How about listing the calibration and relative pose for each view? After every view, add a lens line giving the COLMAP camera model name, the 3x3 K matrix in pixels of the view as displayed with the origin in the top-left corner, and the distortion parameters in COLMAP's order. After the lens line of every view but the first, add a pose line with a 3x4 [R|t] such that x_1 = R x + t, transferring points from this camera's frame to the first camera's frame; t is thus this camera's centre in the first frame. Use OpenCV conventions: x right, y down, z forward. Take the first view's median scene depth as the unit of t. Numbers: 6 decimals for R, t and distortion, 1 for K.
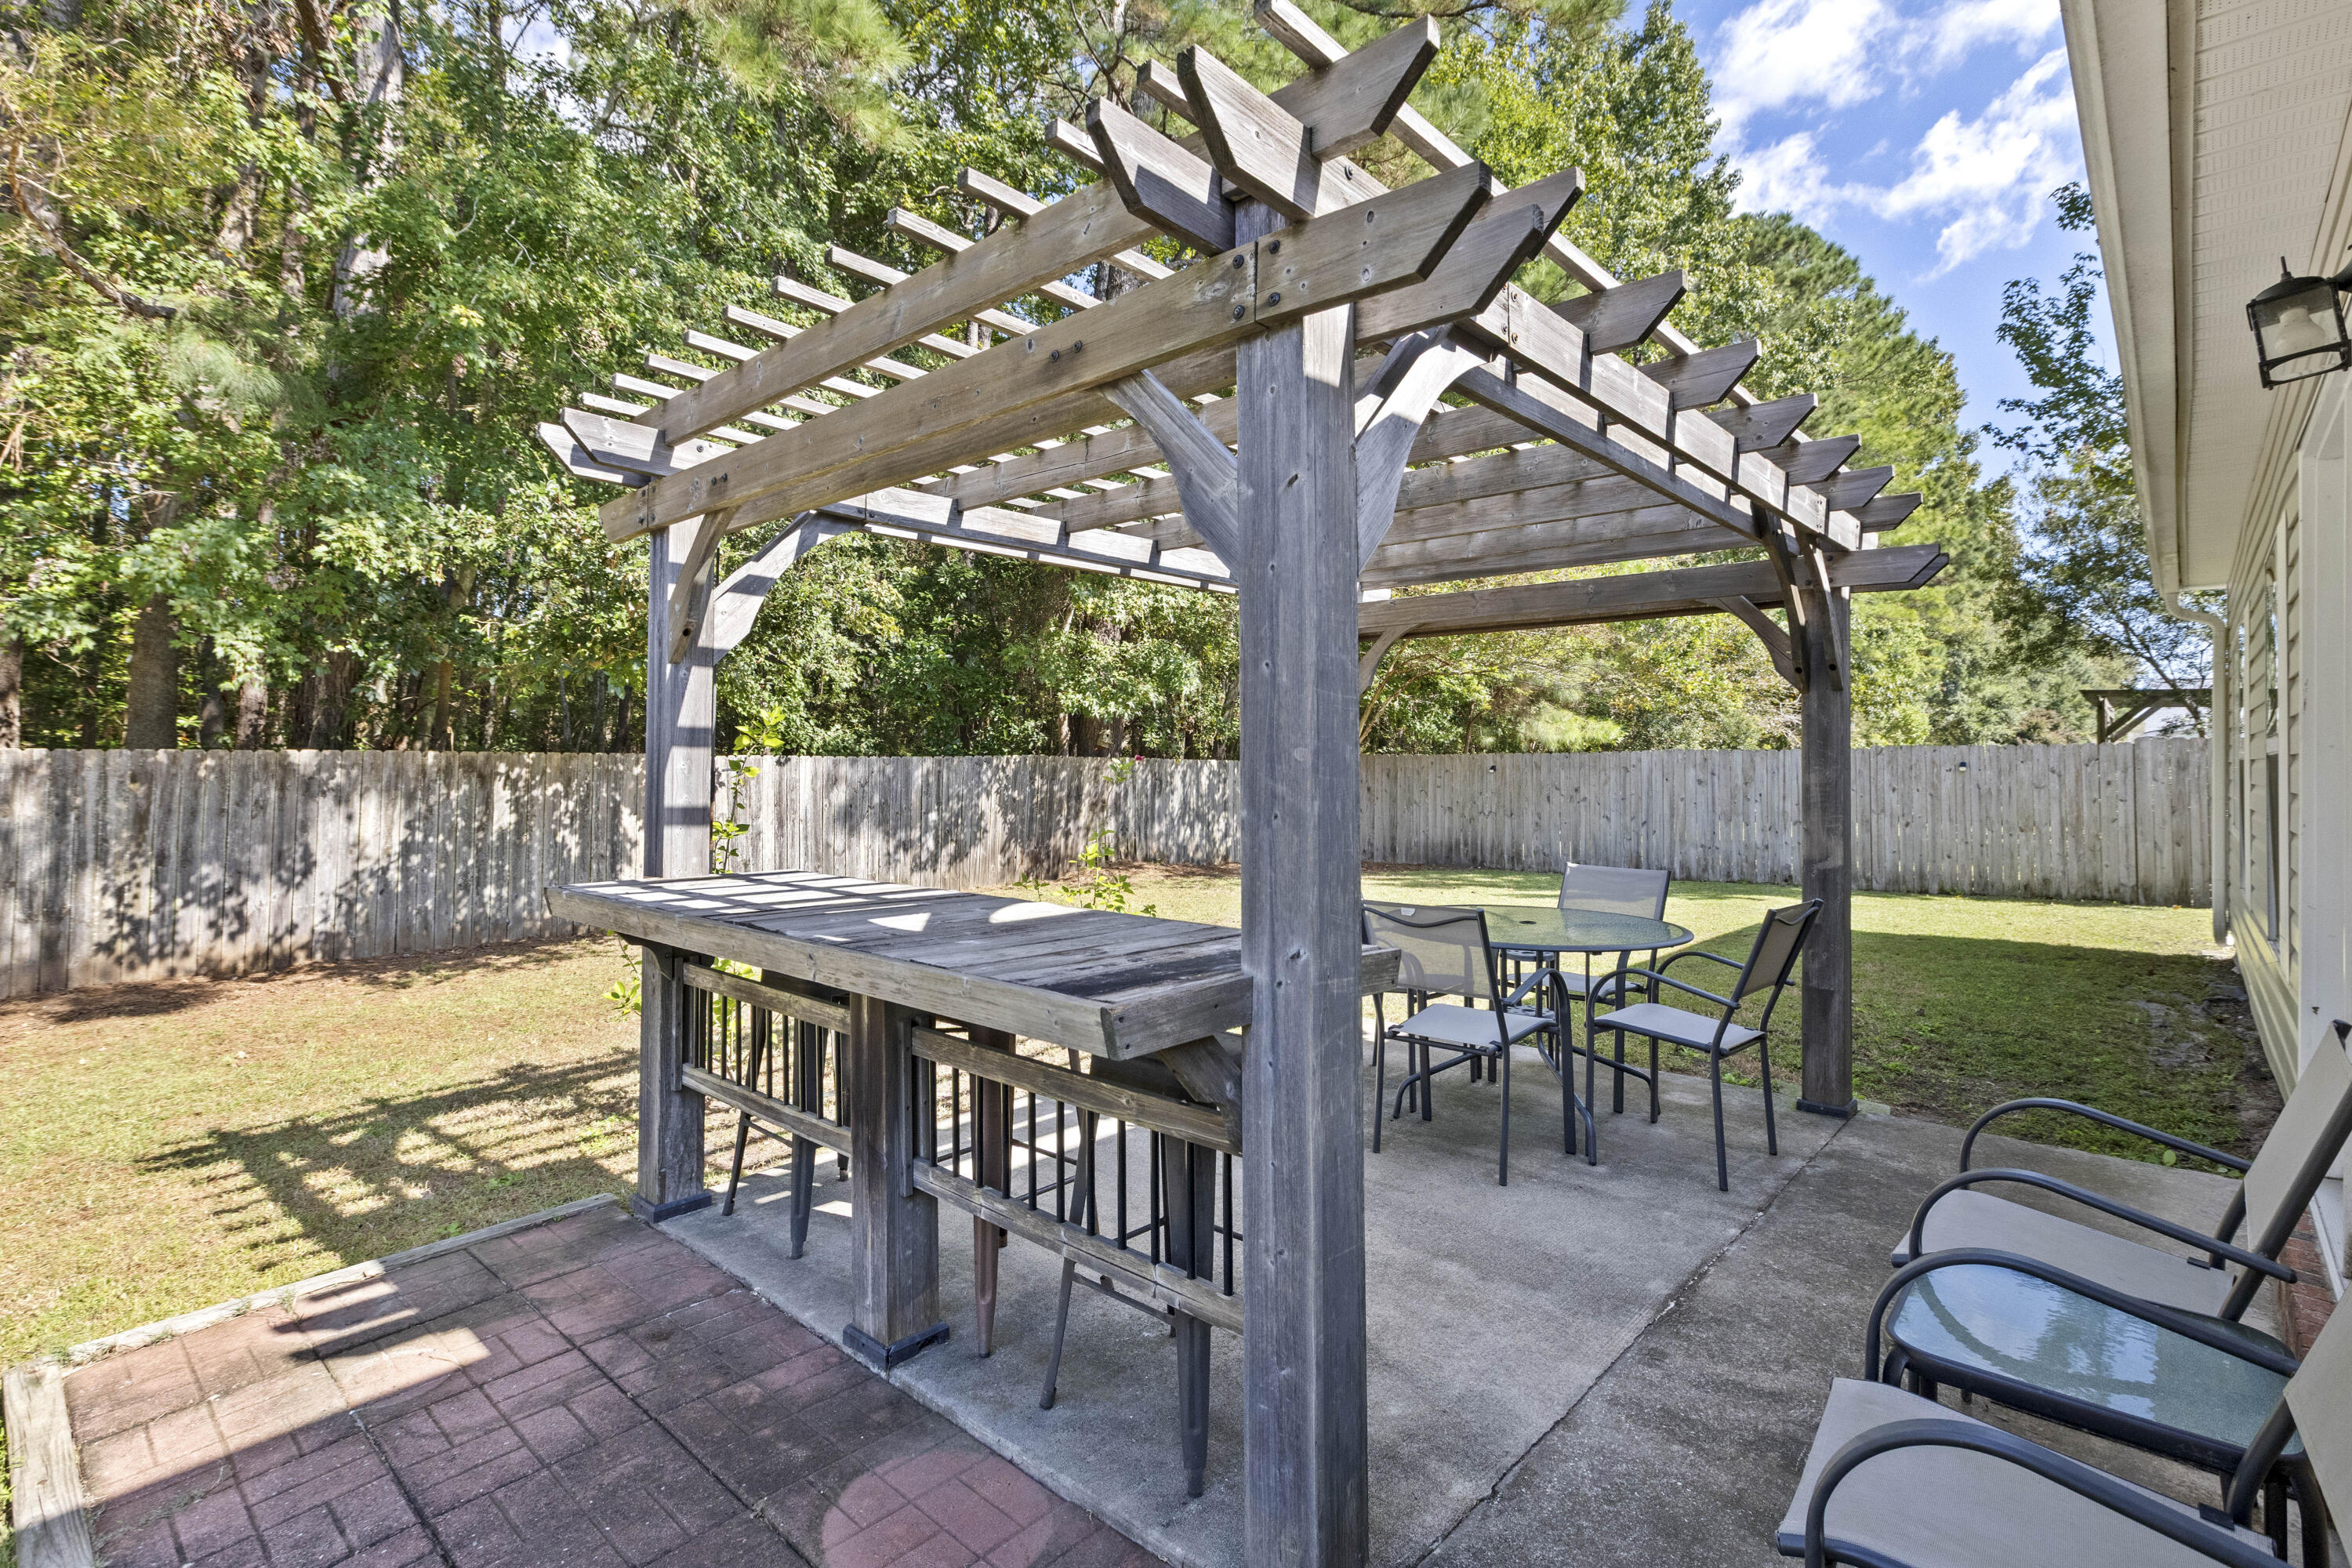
lens RADIAL K [[1079.6, 0, 1160.8], [0, 1079.6, 759.5], [0, 0, 1]] dist [0.003044, 0.000009]
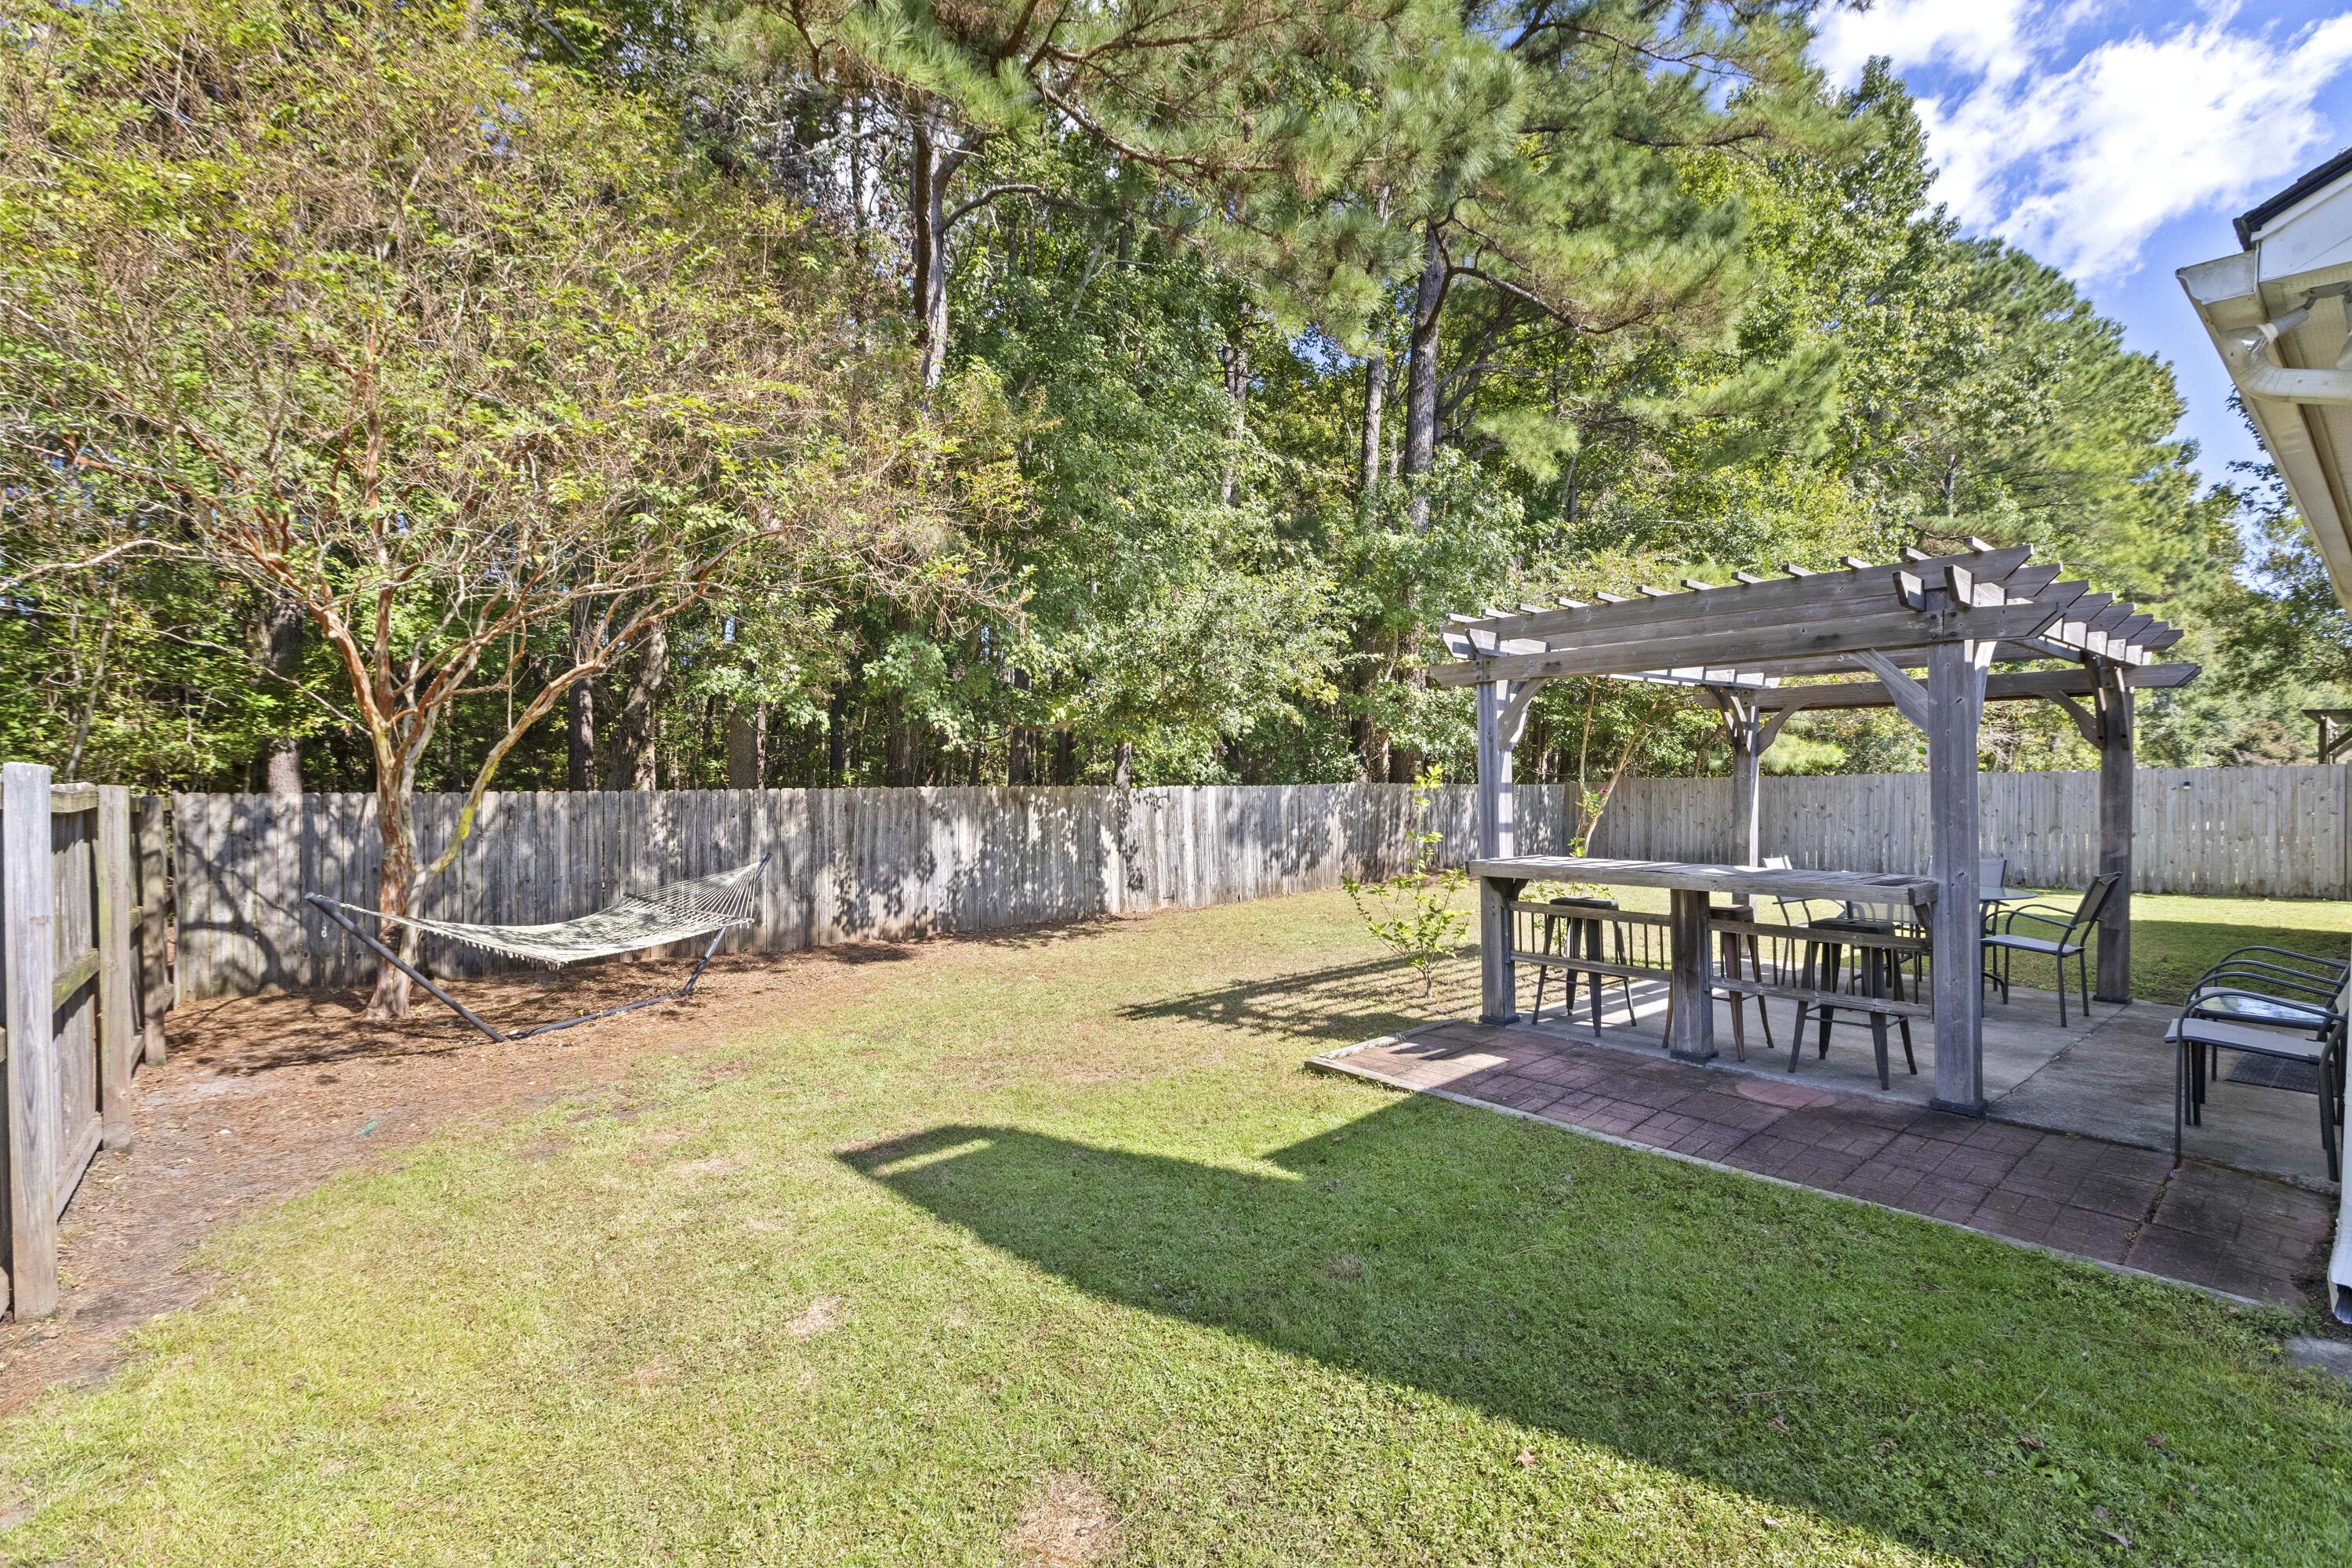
lens RADIAL K [[1057.4, 0, 1175.1], [0, 1057.4, 820.5], [0, 0, 1]] dist [-0.004488, -0.001173]
pose [[0.993022, -0.005592, -0.117795, -0.196746], [0.010232, 0.999194, 0.038820, -0.010374], [0.117483, -0.039755, 0.992279, -0.241819]]
